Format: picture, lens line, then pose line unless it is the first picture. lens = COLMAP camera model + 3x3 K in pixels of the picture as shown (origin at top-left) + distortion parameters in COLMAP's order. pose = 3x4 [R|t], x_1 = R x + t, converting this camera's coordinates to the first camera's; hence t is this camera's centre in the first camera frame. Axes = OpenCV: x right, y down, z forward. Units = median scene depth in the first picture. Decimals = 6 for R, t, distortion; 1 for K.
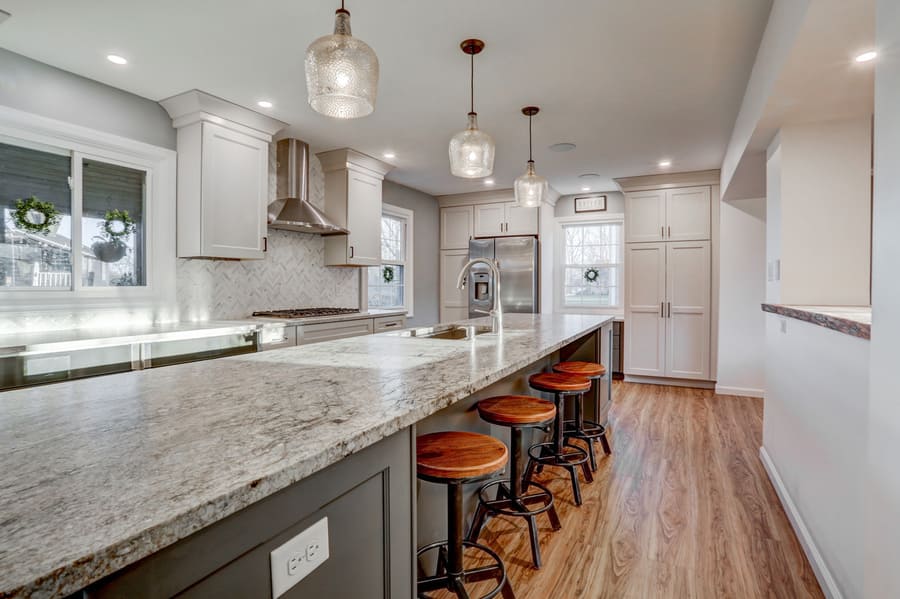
lens RADIAL K [[439.1, 0, 448.8], [0, 439.1, 291.5], [0, 0, 1]] dist [-0.077073, 0.033184]
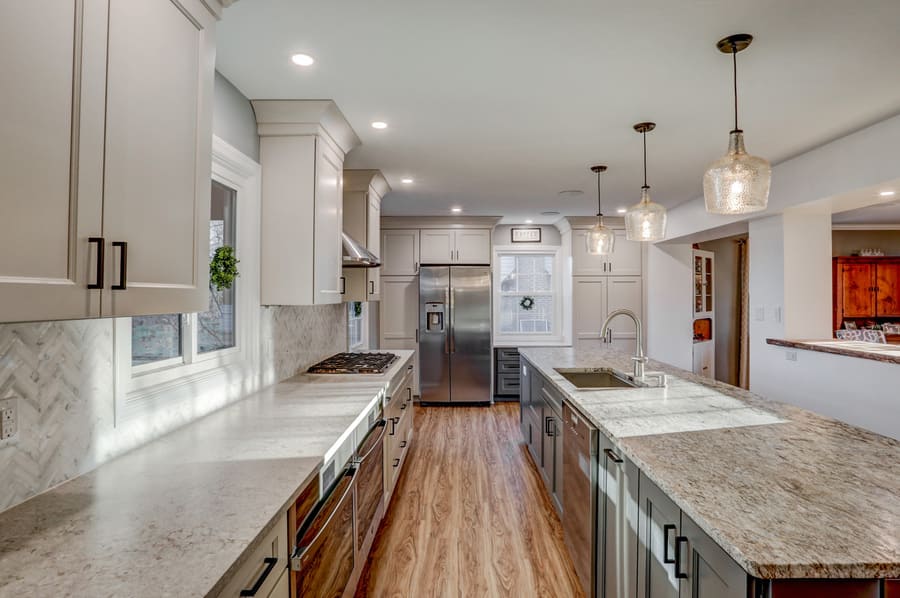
lens RADIAL K [[488.6, 0, 449.7], [0, 488.6, 292.3], [0, 0, 1]] dist [-0.076102, 0.037764]
pose [[0.890317, 0.001472, 0.455339, -0.556424], [0.008038, 0.999788, -0.018949, -0.064262], [-0.455270, 0.020530, 0.890117, 0.066645]]
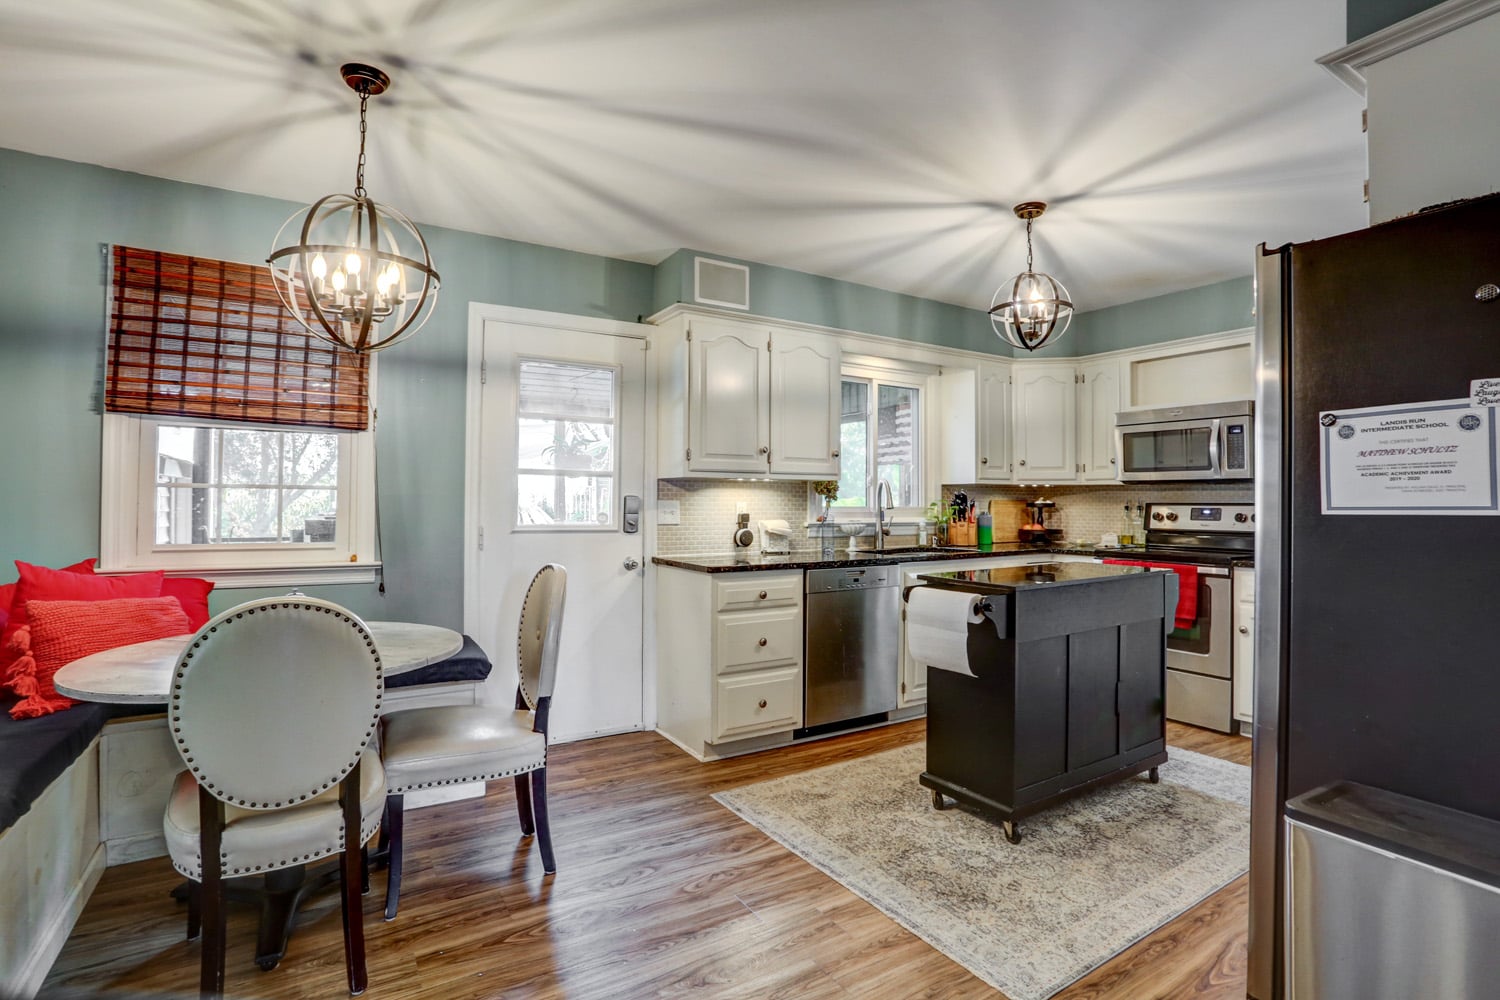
lens RADIAL K [[722.2, 0, 752.3], [0, 722.2, 484.5], [0, 0, 1]] dist [-0.080104, 0.032713]
pose [[0.860647, -0.015409, -0.508969, -0.148531], [-0.006657, 0.999116, -0.041505, 0.005139], [0.509158, 0.039109, 0.859784, -0.444291]]
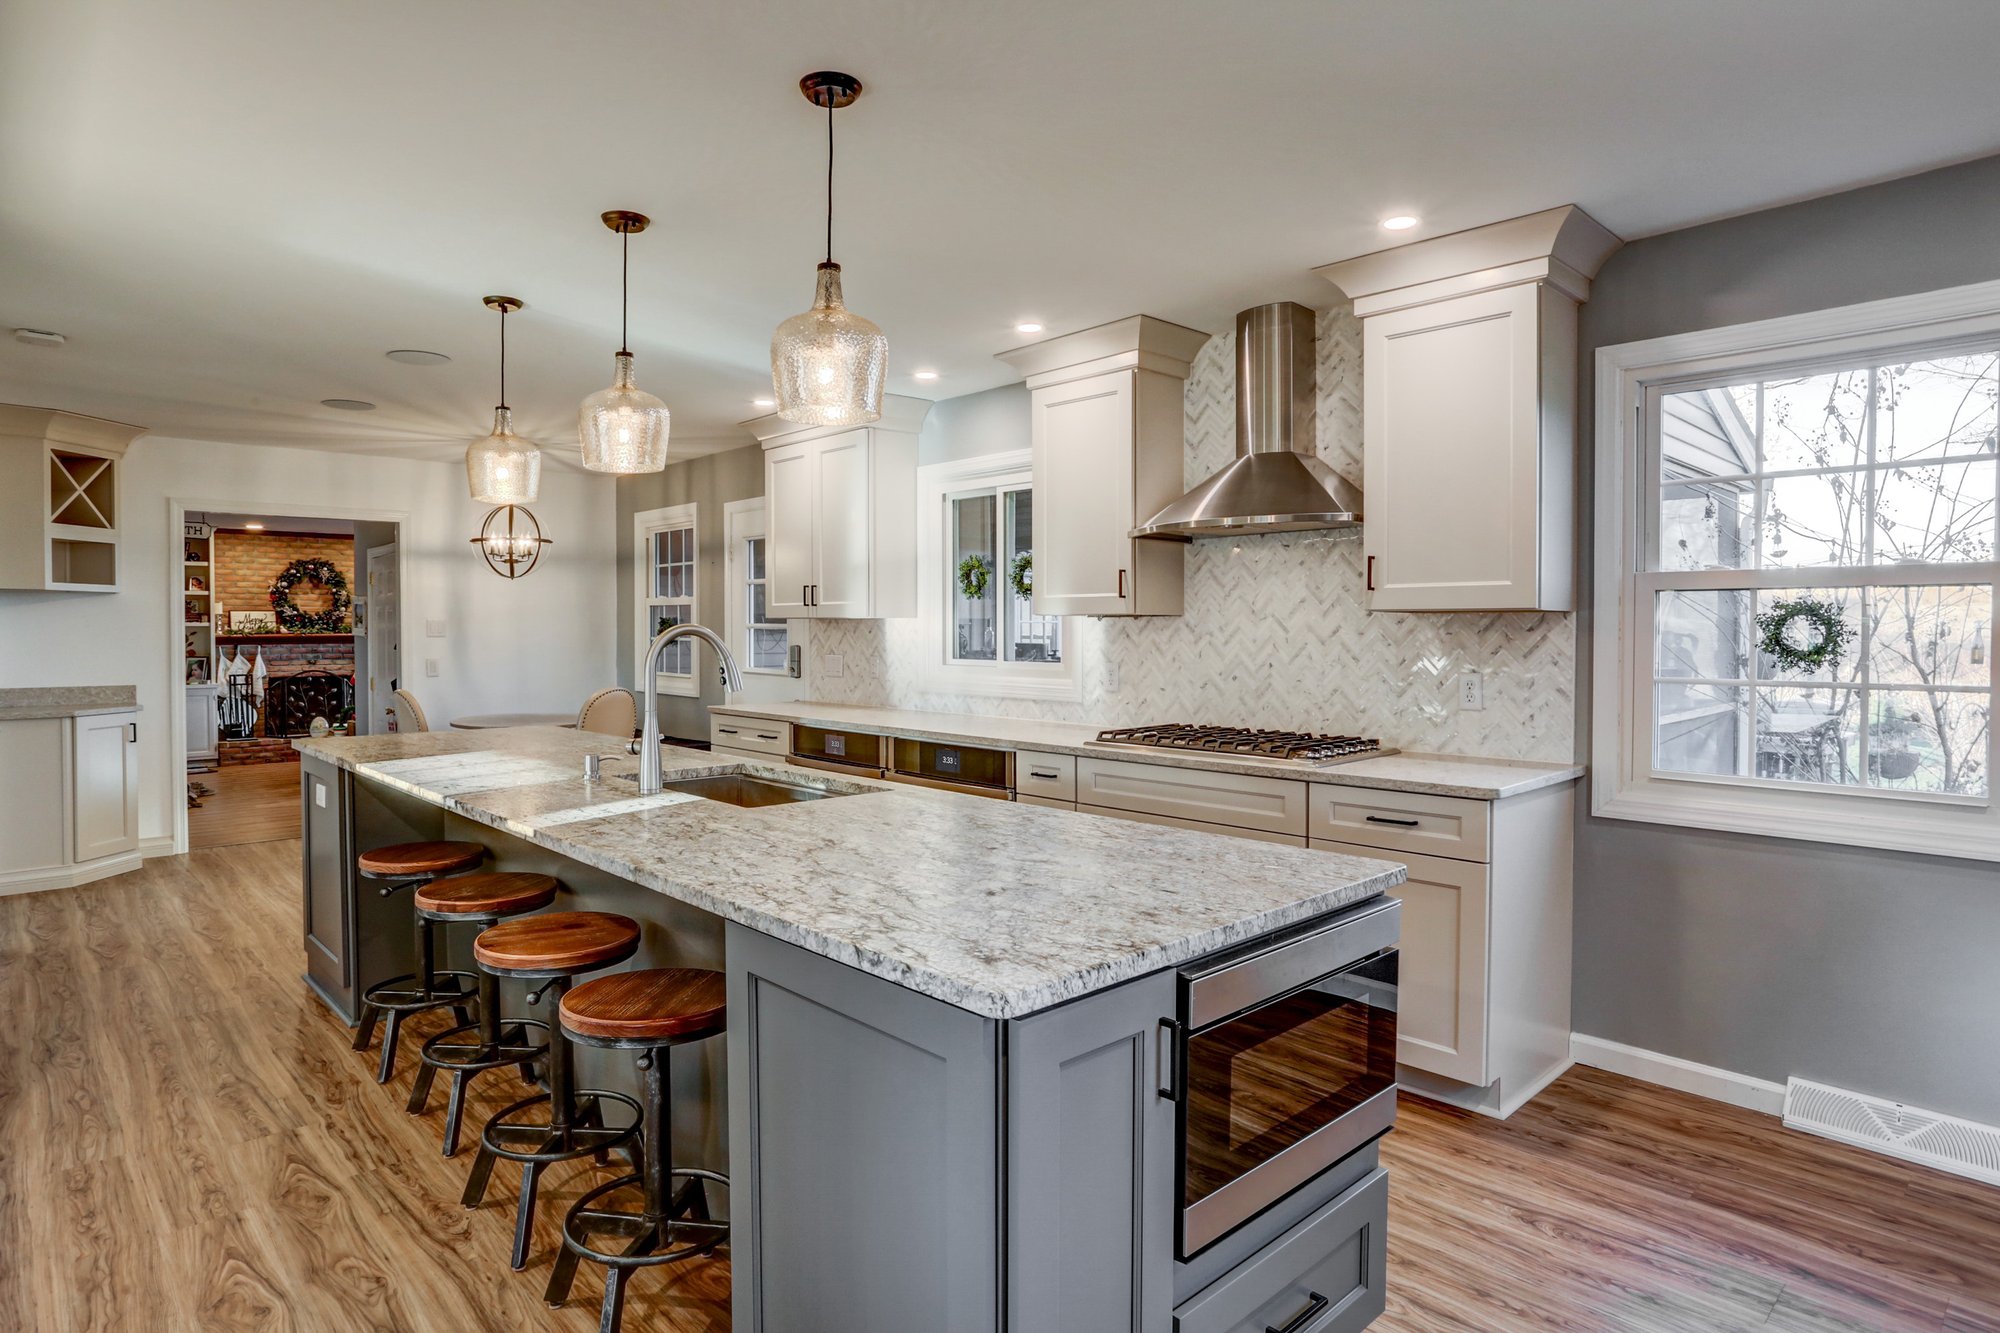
lens RADIAL K [[1085.7, 0, 999.4], [0, 1085.7, 651.7], [0, 0, 1]] dist [-0.076102, 0.037764]
pose [[-0.310578, 0.018234, -0.950373, 0.645927], [-0.013304, 0.999635, 0.023527, -0.049402], [0.950455, 0.019951, -0.310222, 1.041374]]
